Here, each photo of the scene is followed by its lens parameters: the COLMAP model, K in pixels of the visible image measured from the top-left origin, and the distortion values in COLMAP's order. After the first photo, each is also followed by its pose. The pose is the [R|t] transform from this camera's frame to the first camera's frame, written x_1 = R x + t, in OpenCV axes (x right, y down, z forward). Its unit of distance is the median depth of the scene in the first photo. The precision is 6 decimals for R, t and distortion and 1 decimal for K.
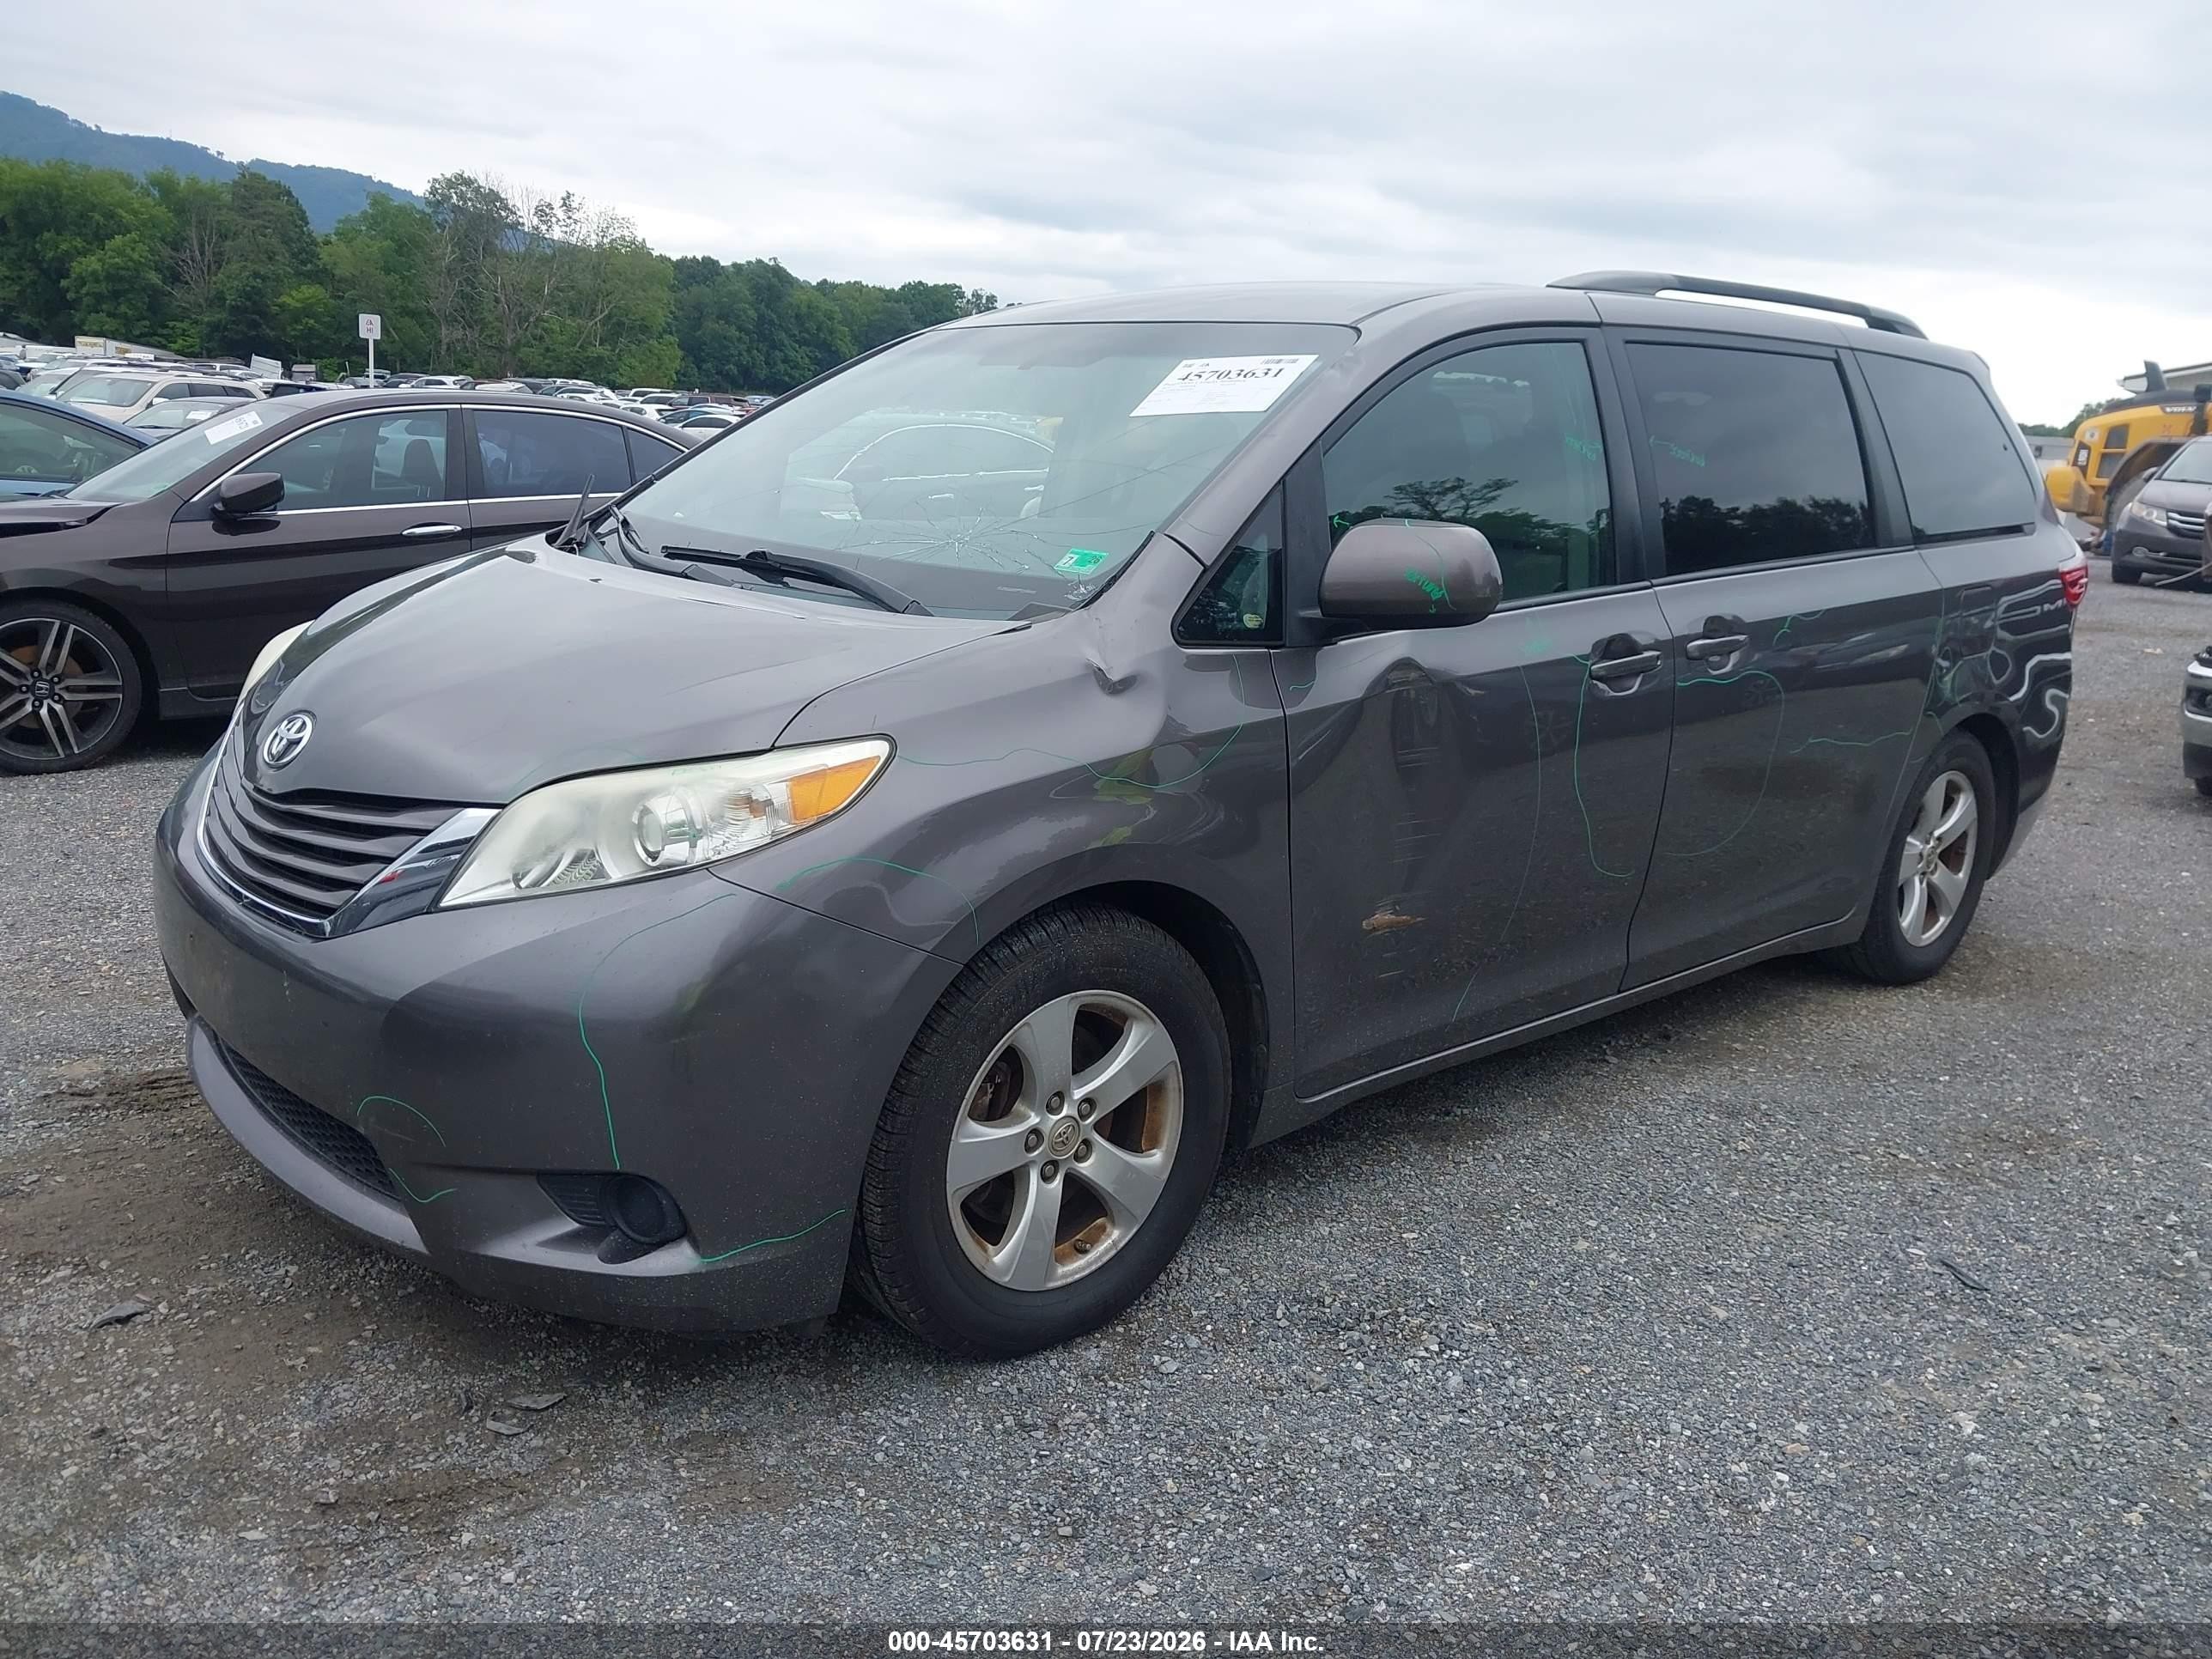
lens RADIAL K [[1772.3, 0, 1061.6], [0, 1772.3, 827.1], [0, 0, 1]] dist [0.003785, 0.004535]
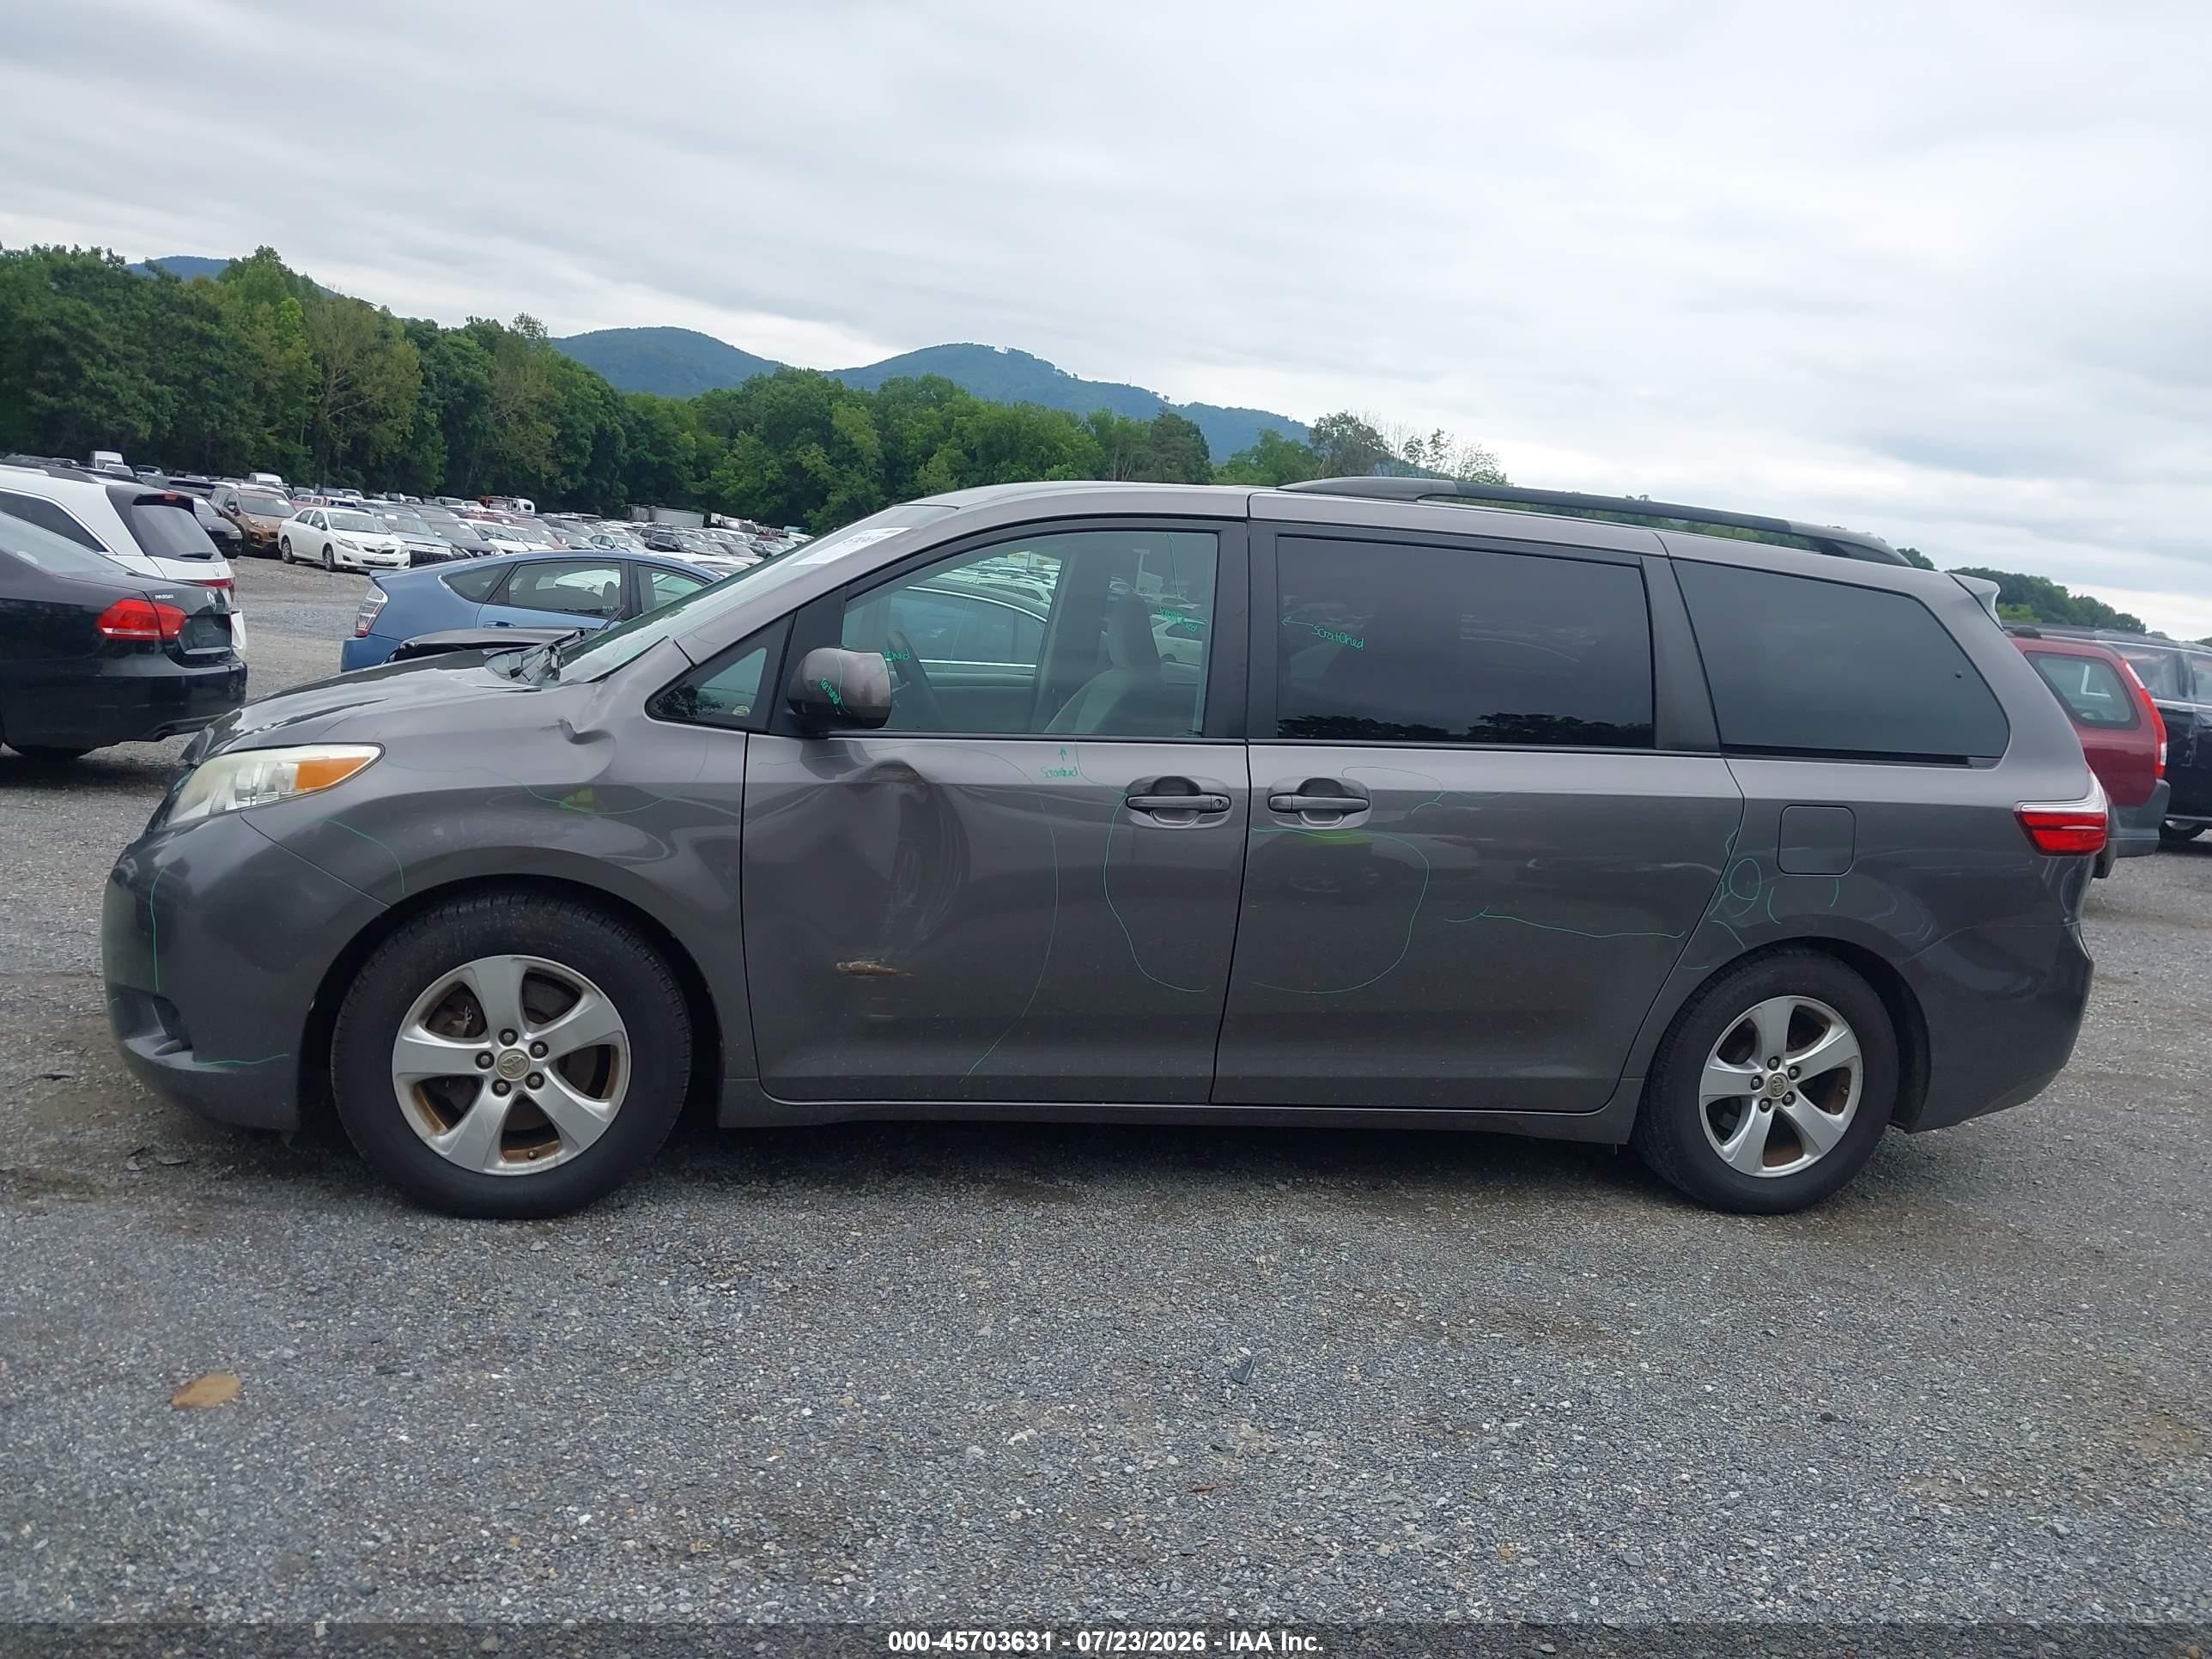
lens RADIAL K [[1772.3, 0, 1061.6], [0, 1772.3, 827.1], [0, 0, 1]] dist [0.003785, 0.004535]
pose [[0.888131, 0.108747, -0.446539, 0.821566], [-0.163562, 0.982780, -0.085974, 0.037924], [0.429500, 0.149393, 0.890624, -0.046845]]
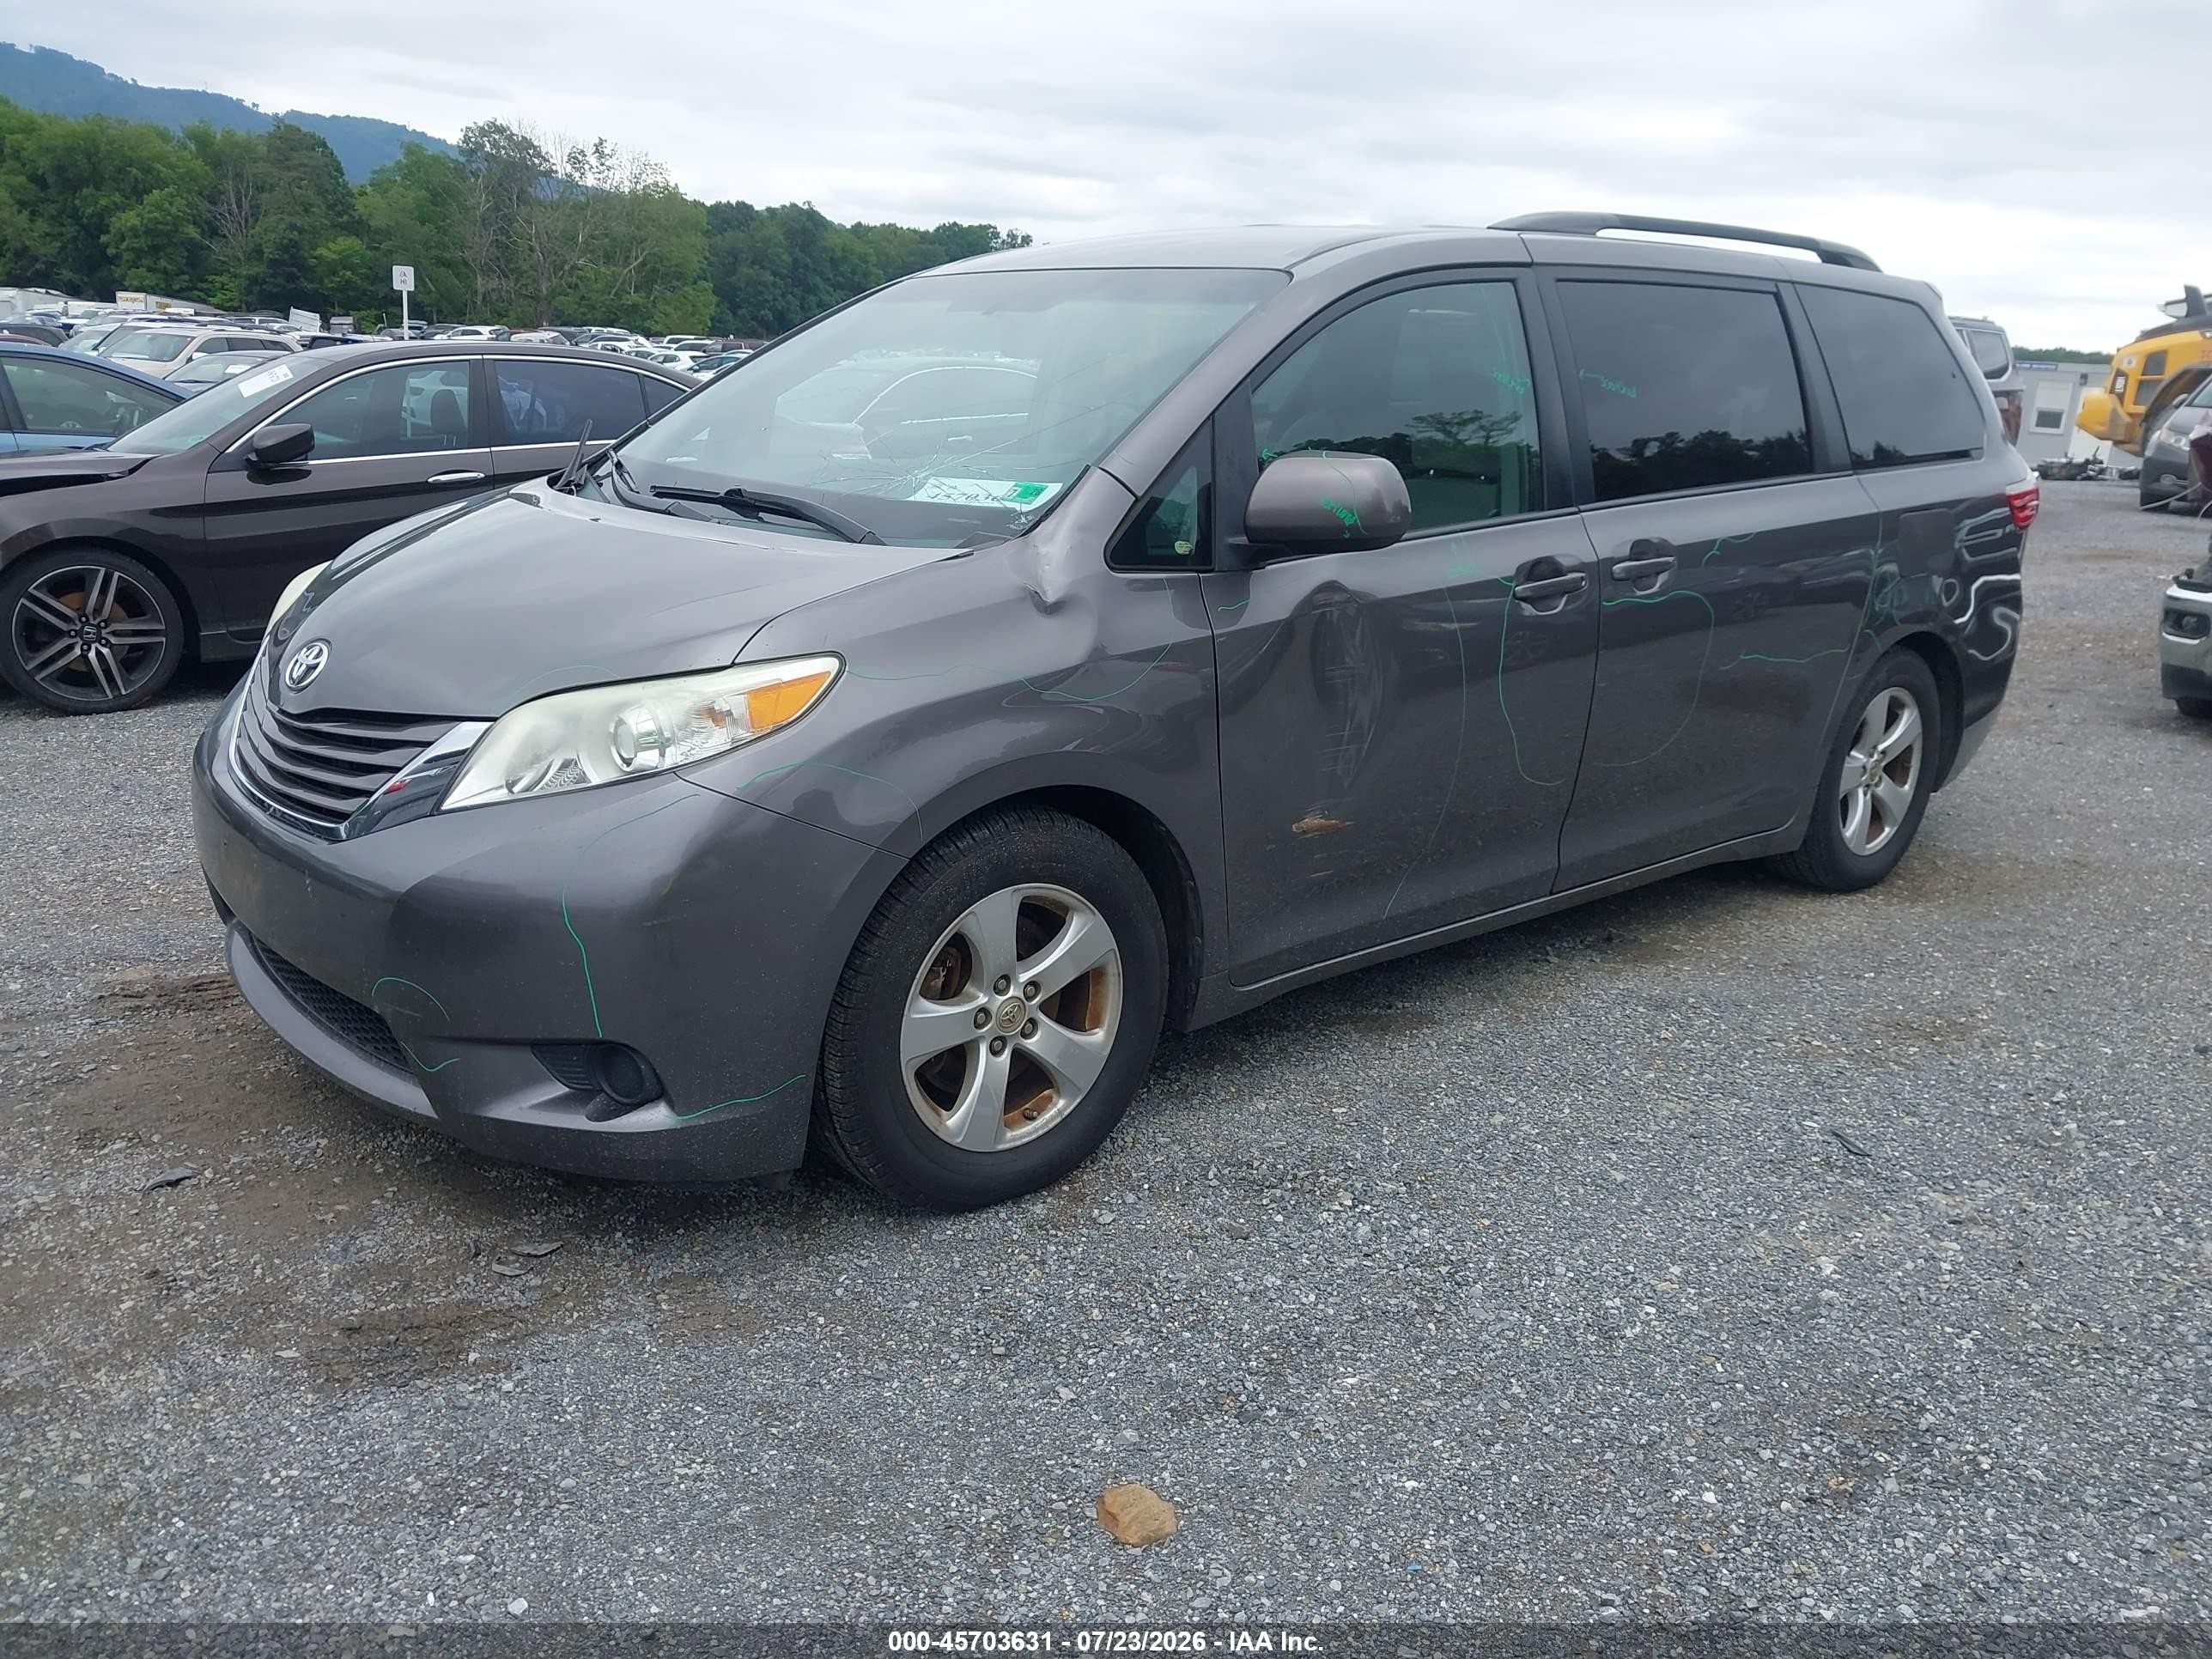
lens RADIAL K [[1773.8, 0, 1074.7], [0, 1773.8, 826.2], [0, 0, 1]] dist [0.004689, -0.005934]
pose [[0.999785, -0.009895, -0.018197, 0.053268], [0.010446, 0.999481, 0.030459, 0.019468], [0.017886, -0.030643, 0.999370, -0.087228]]
